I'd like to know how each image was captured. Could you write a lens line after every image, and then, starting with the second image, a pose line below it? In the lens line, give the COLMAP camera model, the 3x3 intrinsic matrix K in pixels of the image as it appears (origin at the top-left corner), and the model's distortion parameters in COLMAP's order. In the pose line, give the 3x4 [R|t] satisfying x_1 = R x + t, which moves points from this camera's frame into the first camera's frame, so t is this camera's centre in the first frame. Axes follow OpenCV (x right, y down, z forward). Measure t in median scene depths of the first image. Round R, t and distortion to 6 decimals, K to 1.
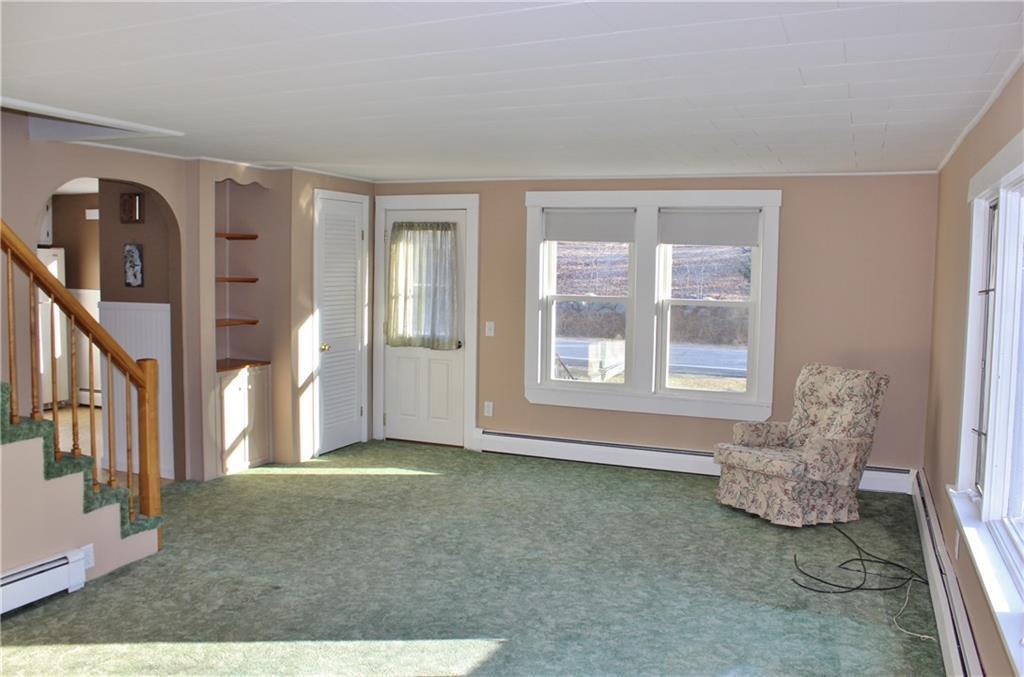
lens RADIAL K [[861.9, 0, 512.0], [0, 861.9, 338.5], [0, 0, 1]] dist [-0.101172, 0.001084]
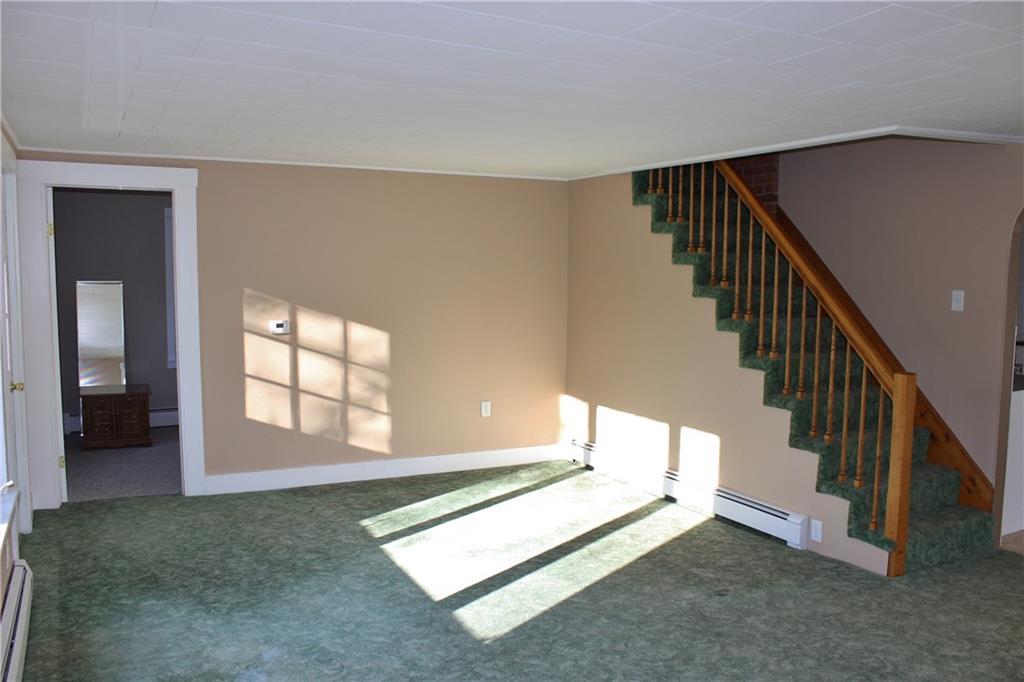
lens RADIAL K [[851.9, 0, 512.0], [0, 851.9, 341.0], [0, 0, 1]] dist [-0.163855, 0.142299]
pose [[-0.644448, 0.053598, -0.762767, 0.410669], [-0.070613, 0.989106, 0.129161, -0.074152], [0.761381, 0.137099, -0.633643, 0.931634]]
